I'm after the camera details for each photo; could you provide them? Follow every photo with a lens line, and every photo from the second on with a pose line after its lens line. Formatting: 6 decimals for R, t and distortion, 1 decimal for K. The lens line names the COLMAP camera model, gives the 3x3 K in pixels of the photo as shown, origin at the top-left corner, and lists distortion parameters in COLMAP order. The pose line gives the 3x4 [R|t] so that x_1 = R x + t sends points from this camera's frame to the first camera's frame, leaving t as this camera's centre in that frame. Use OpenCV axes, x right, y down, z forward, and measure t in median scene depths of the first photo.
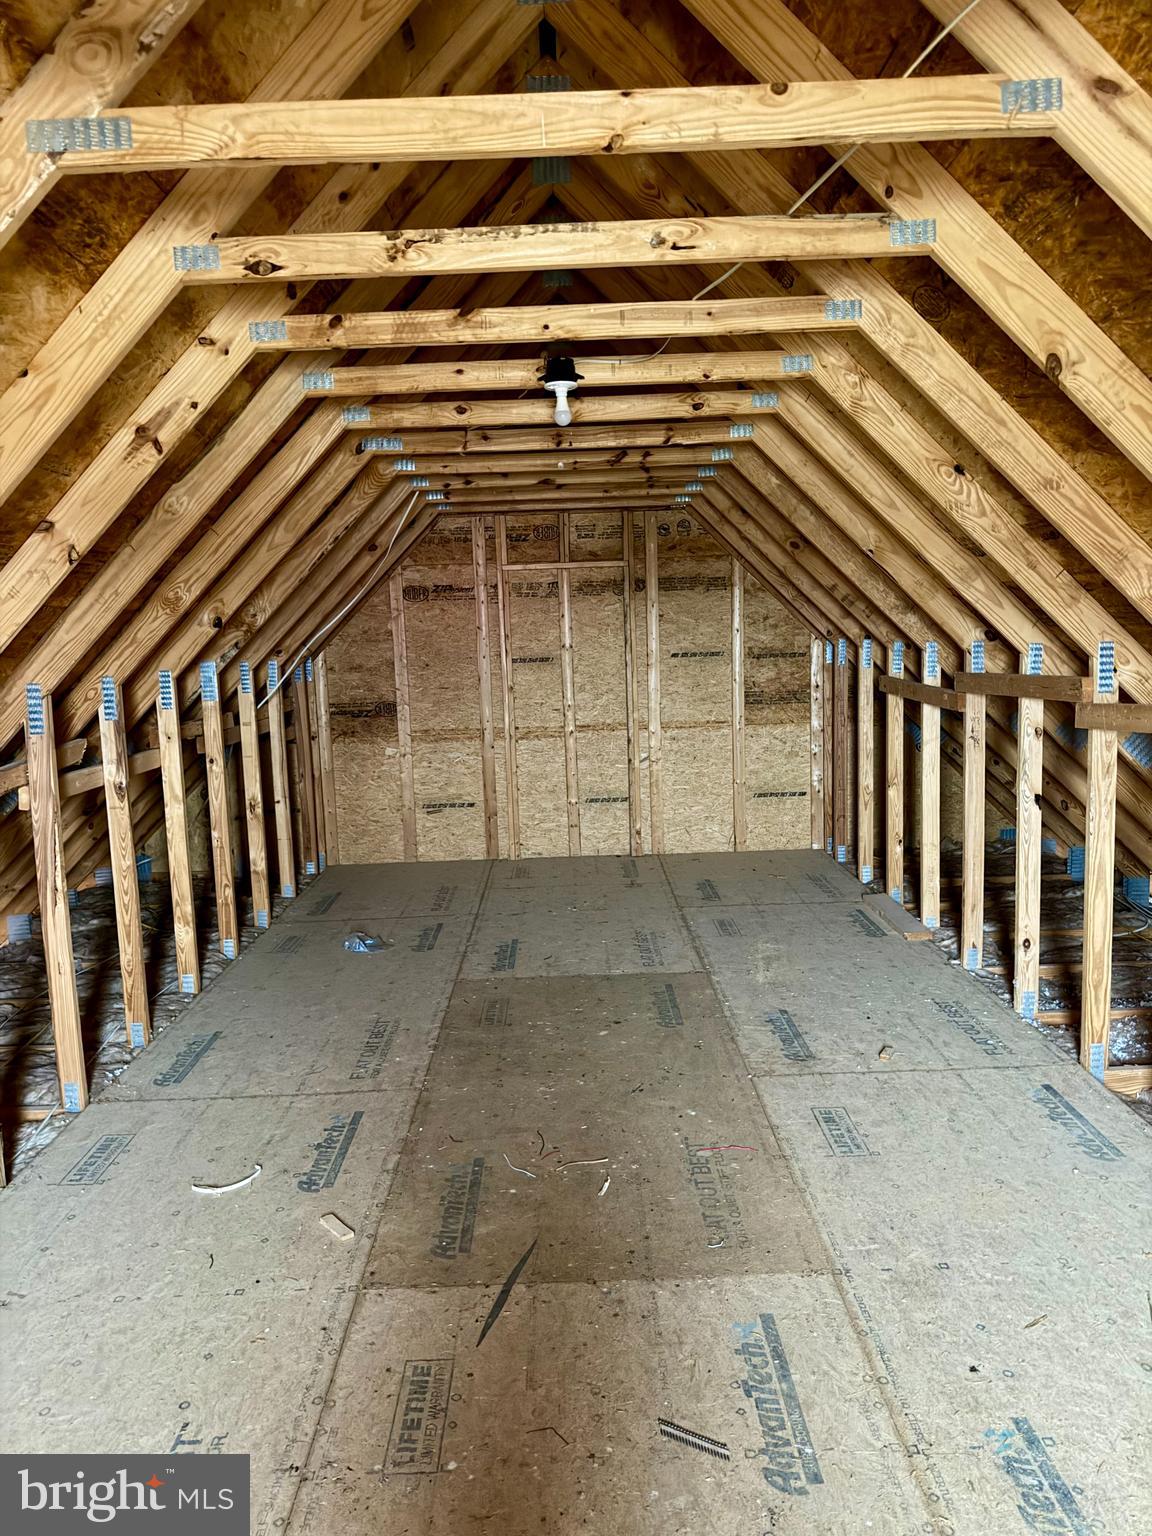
lens RADIAL K [[1081.6, 0, 576.0], [0, 1081.6, 768.0], [0, 0, 1]] dist [0.030811, -0.003273]
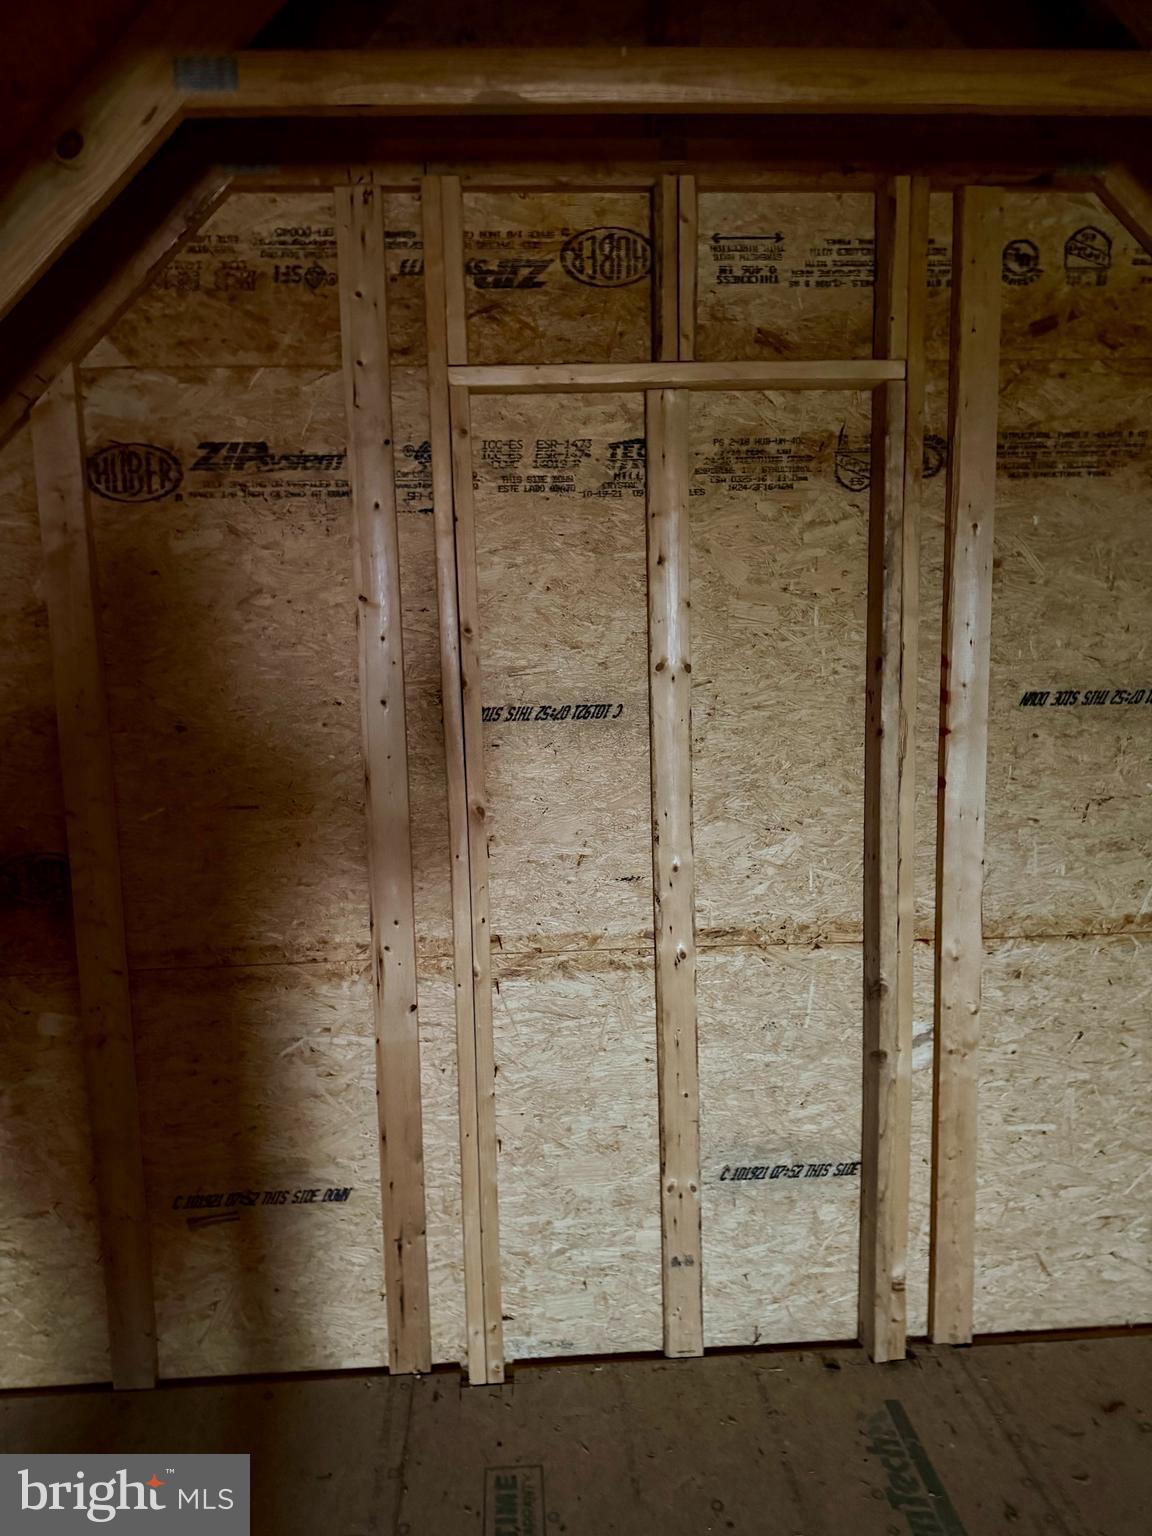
lens RADIAL K [[1081.6, 0, 576.0], [0, 1081.6, 768.0], [0, 0, 1]] dist [0.030811, -0.003273]
pose [[0.997695, 0.002387, 0.067818, -0.053615], [-0.002312, 0.999997, -0.001196, -0.084971], [-0.067820, 0.001037, 0.997697, 0.713211]]
